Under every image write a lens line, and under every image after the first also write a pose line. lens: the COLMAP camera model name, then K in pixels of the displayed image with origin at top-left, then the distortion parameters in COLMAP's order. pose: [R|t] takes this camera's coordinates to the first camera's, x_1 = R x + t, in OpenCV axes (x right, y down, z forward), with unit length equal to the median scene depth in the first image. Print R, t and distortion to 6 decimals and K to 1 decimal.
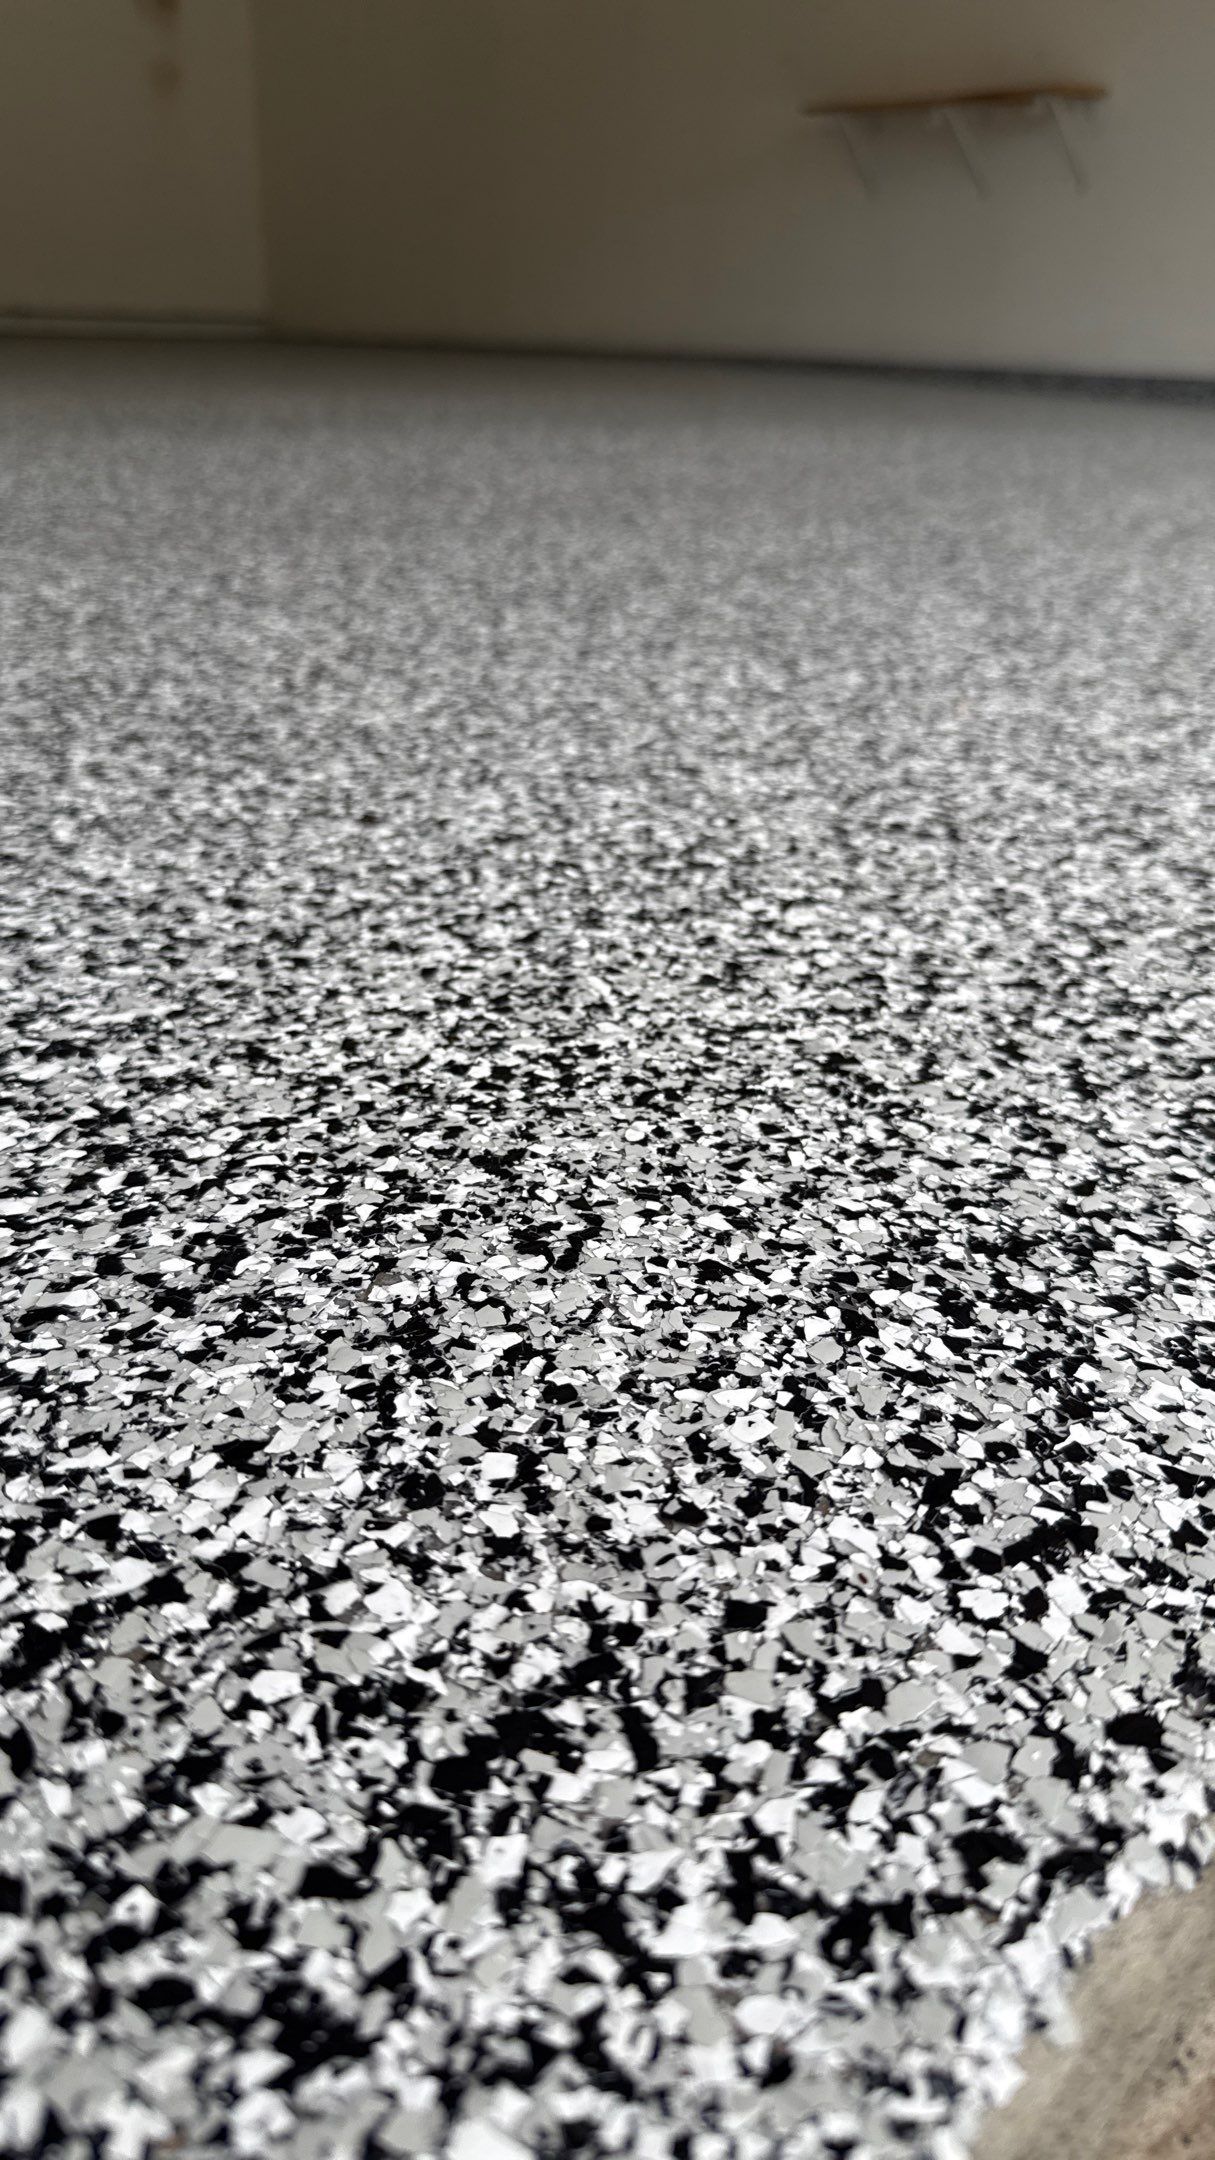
lens RADIAL K [[1315.1, 0, 607.5], [0, 1315.1, 1080.0], [0, 0, 1]] dist [-0.037729, -0.000468]
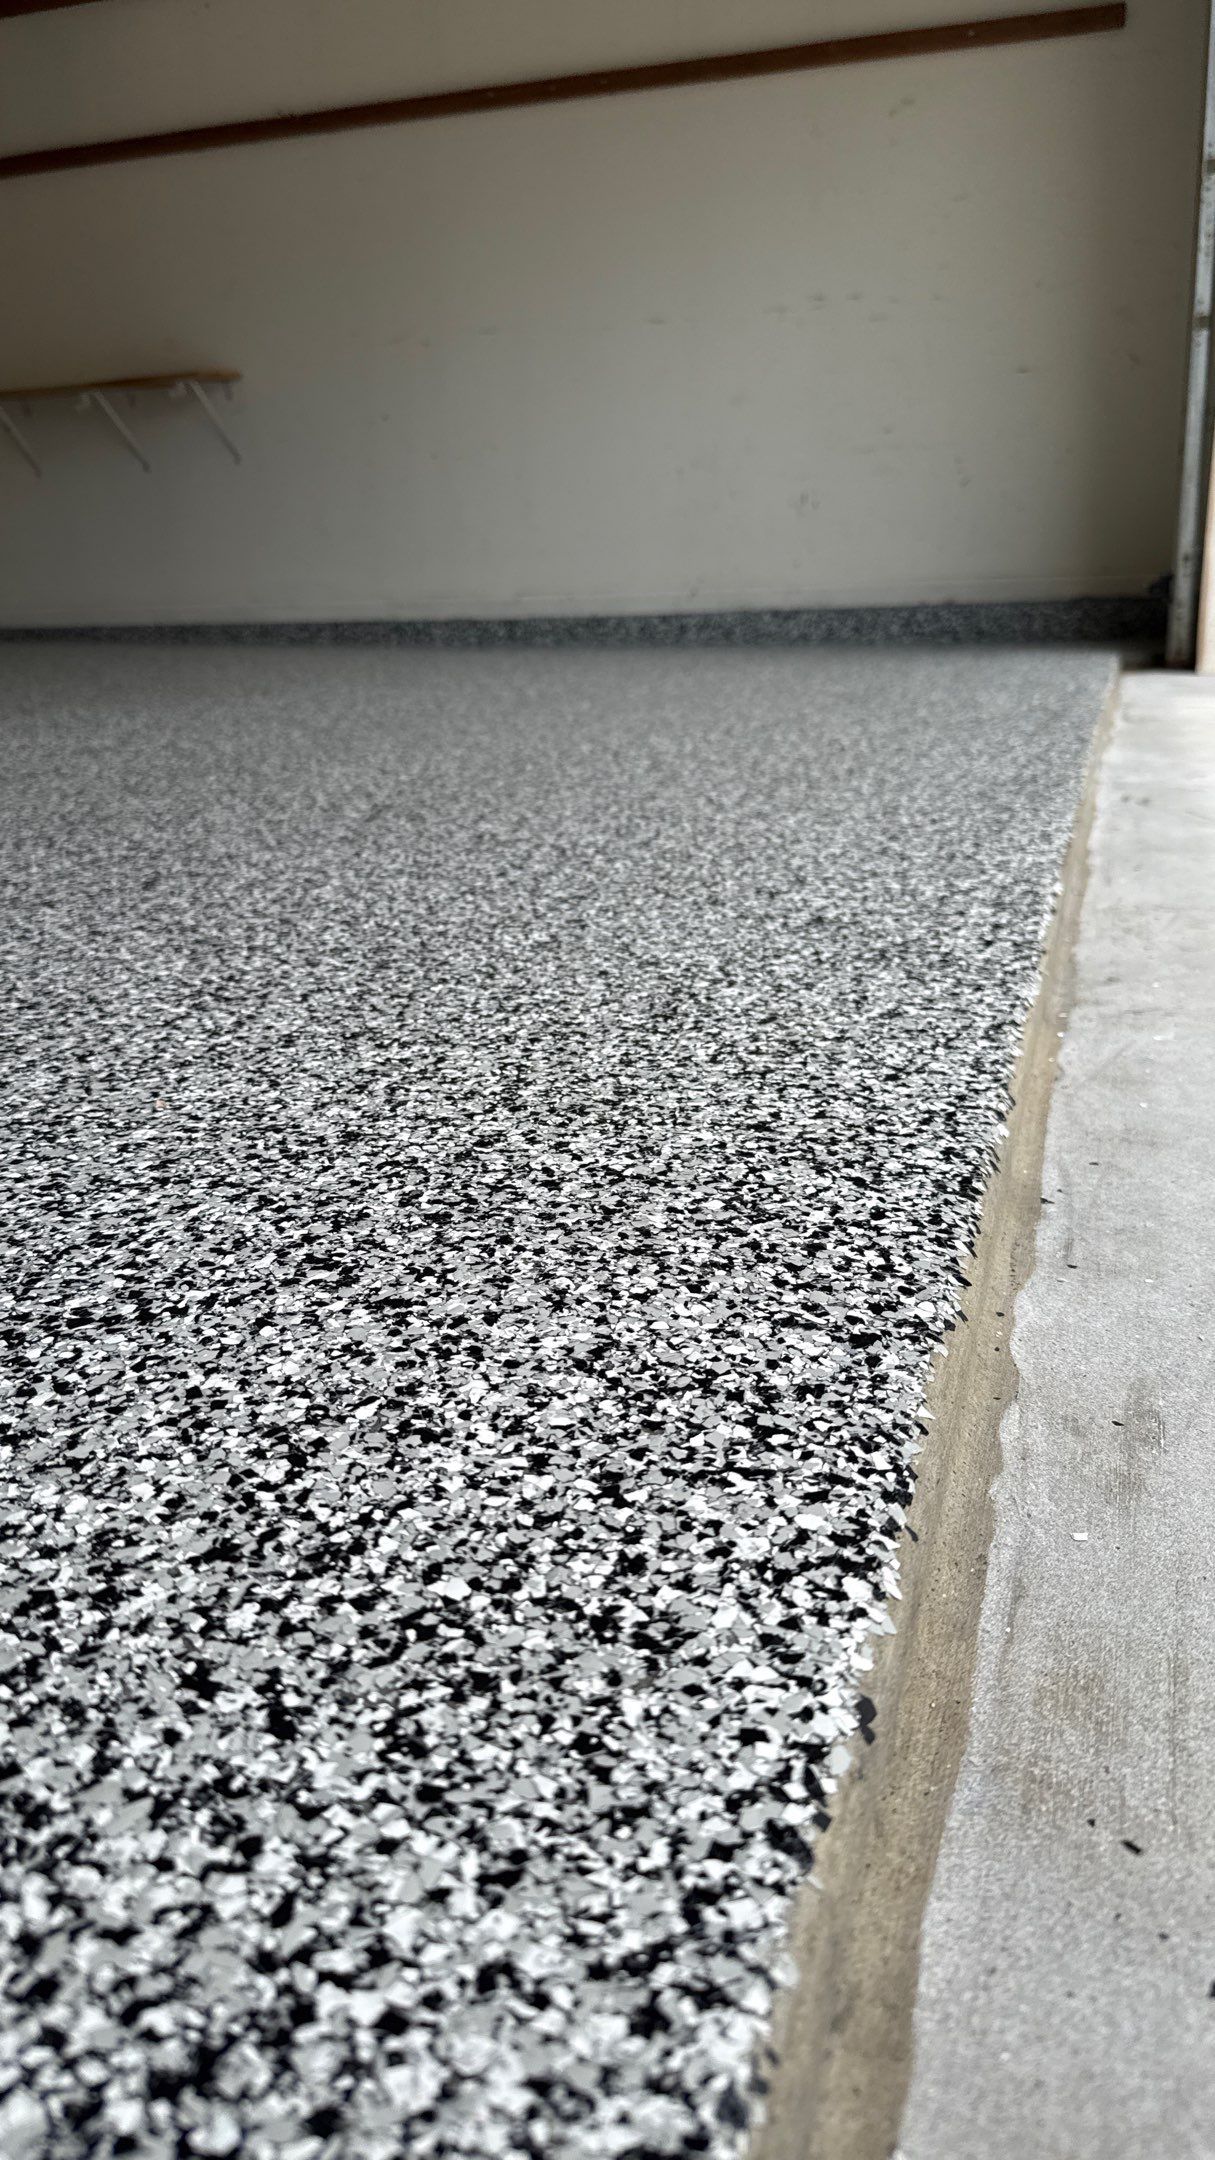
lens RADIAL K [[1315.1, 0, 607.5], [0, 1315.1, 1080.0], [0, 0, 1]] dist [-0.037729, -0.000468]
pose [[0.865469, -0.217109, 0.451472, 0.244883], [0.277187, 0.958221, -0.070567, -0.274381], [-0.417290, 0.186216, 0.889490, 0.051333]]
